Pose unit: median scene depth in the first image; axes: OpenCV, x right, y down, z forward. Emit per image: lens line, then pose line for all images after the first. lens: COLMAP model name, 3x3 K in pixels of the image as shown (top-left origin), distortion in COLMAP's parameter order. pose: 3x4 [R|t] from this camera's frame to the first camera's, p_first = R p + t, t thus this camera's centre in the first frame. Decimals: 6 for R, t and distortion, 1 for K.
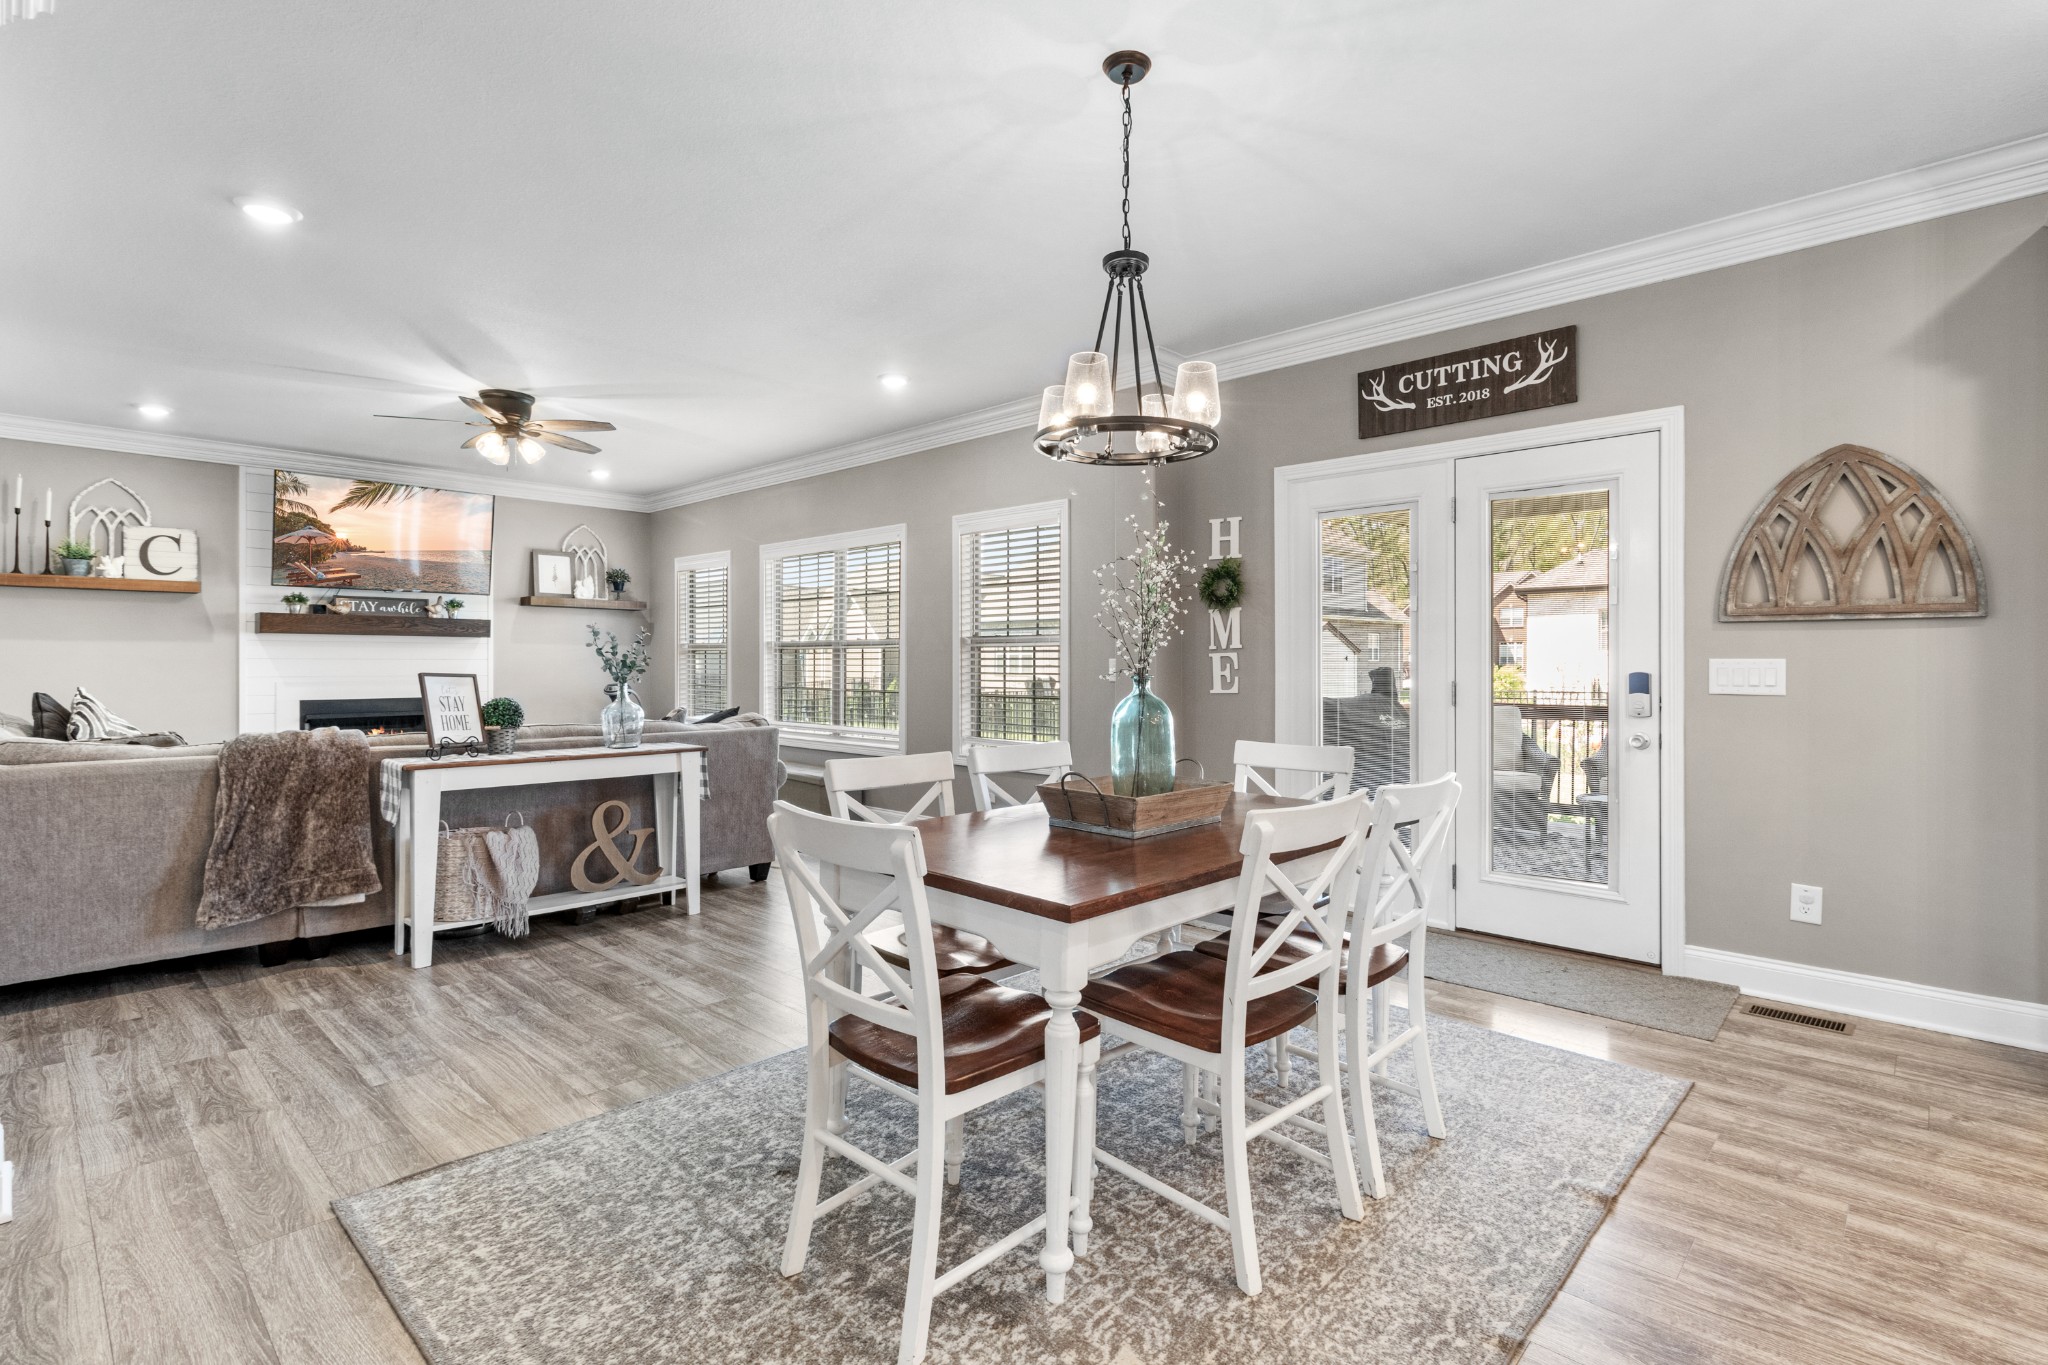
lens RADIAL K [[980.0, 0, 1040.7], [0, 980.0, 673.7], [0, 0, 1]] dist [-0.000210, 0.000033]
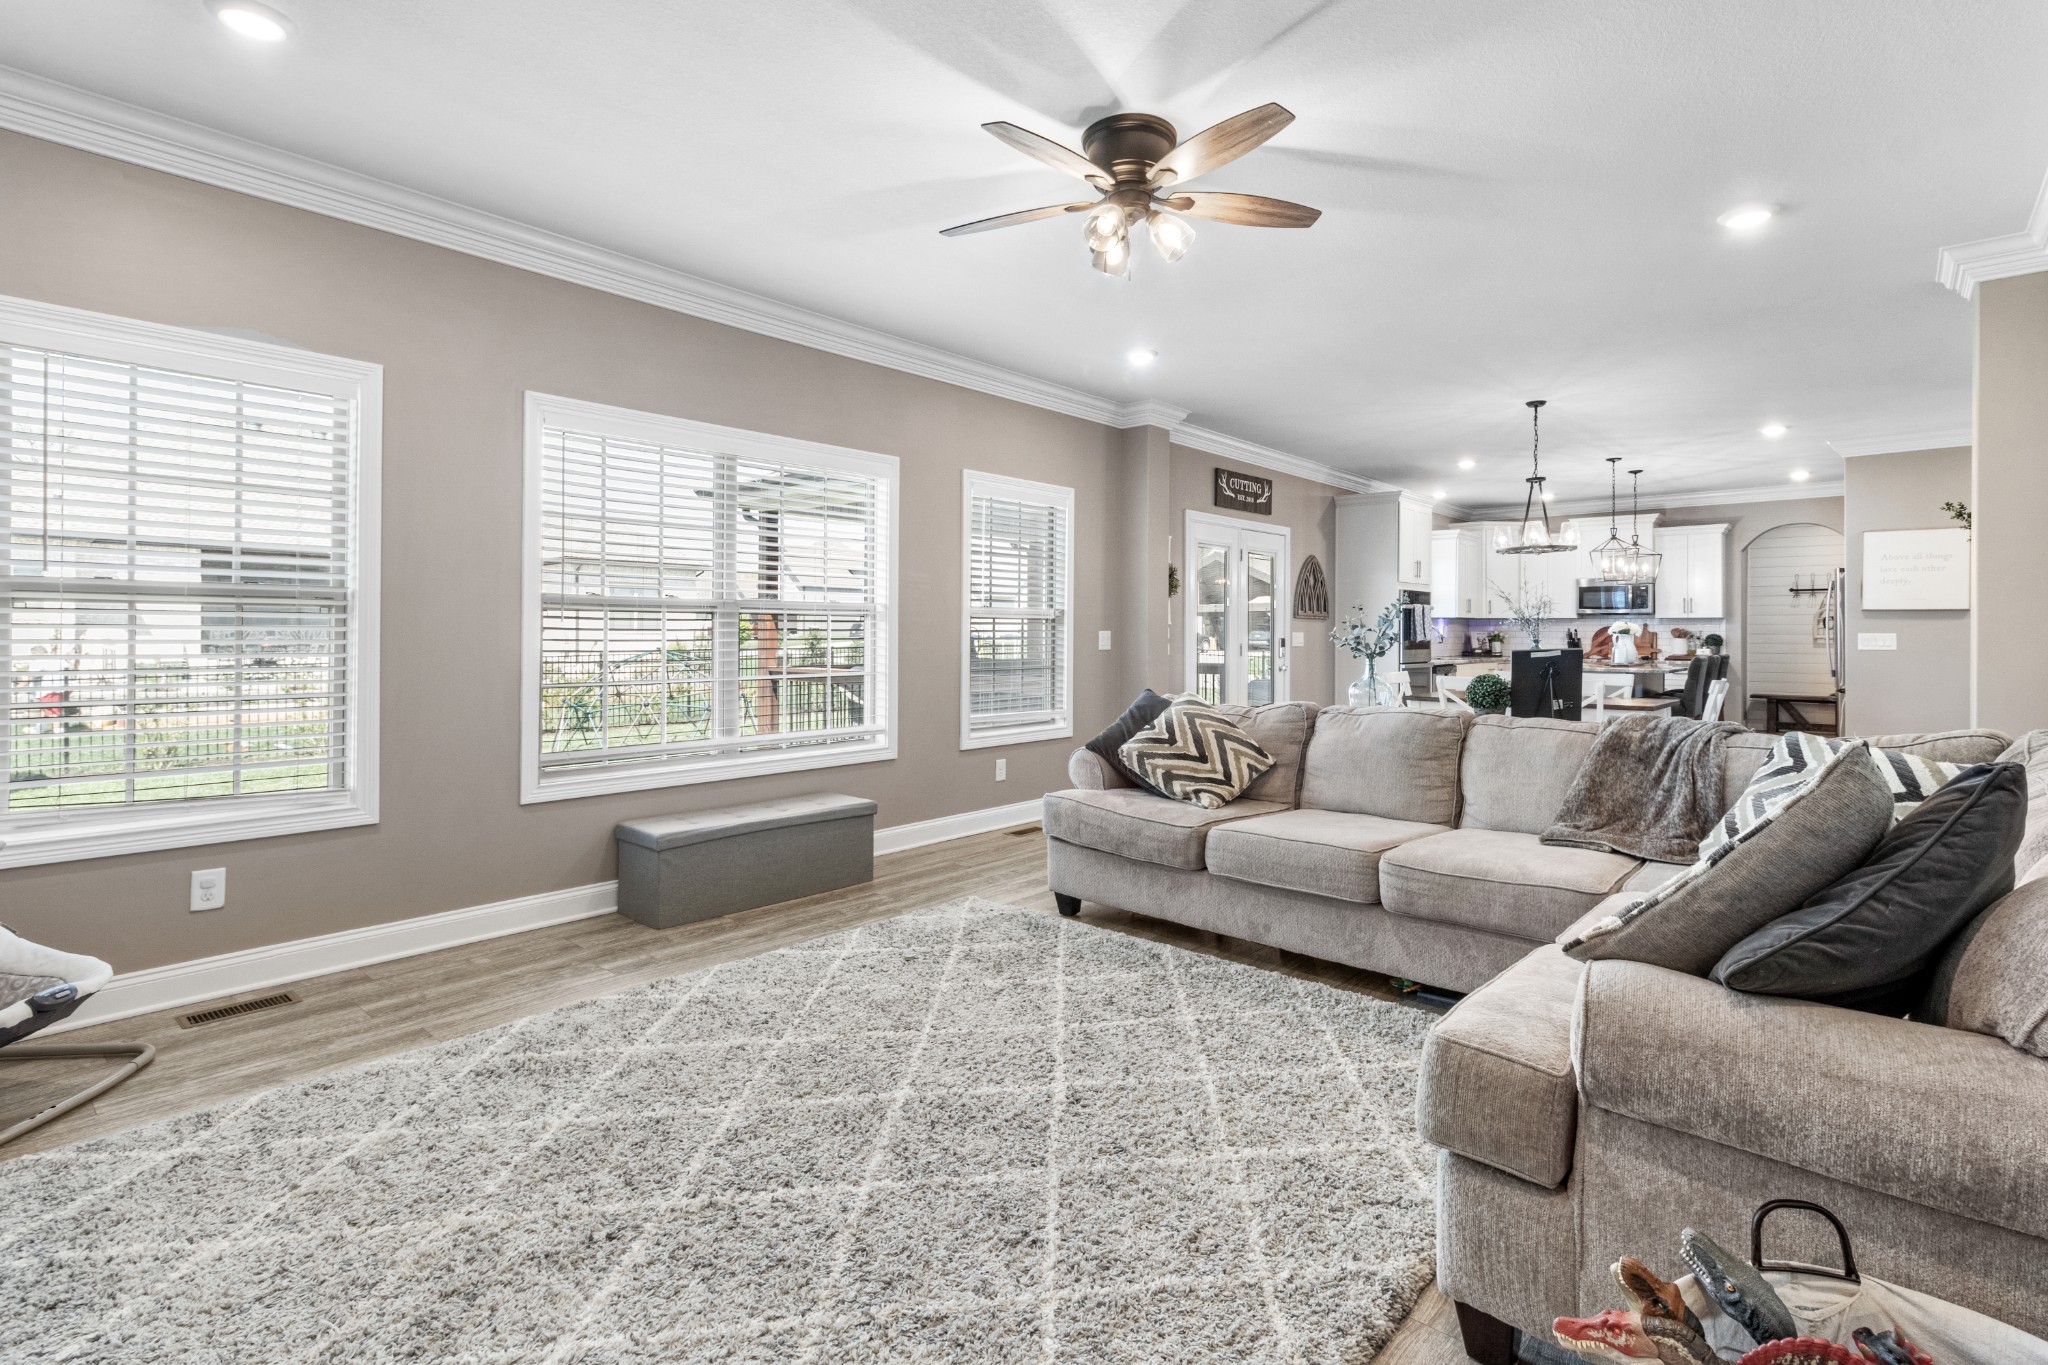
lens RADIAL K [[980.0, 0, 1043.1], [0, 980.0, 664.6], [0, 0, 1]] dist [-0.000210, 0.000033]
pose [[-0.038449, -0.024559, 0.998959, -1.584199], [0.012379, 0.999610, 0.025051, -0.007153], [-0.999184, 0.013329, -0.038130, 1.560307]]
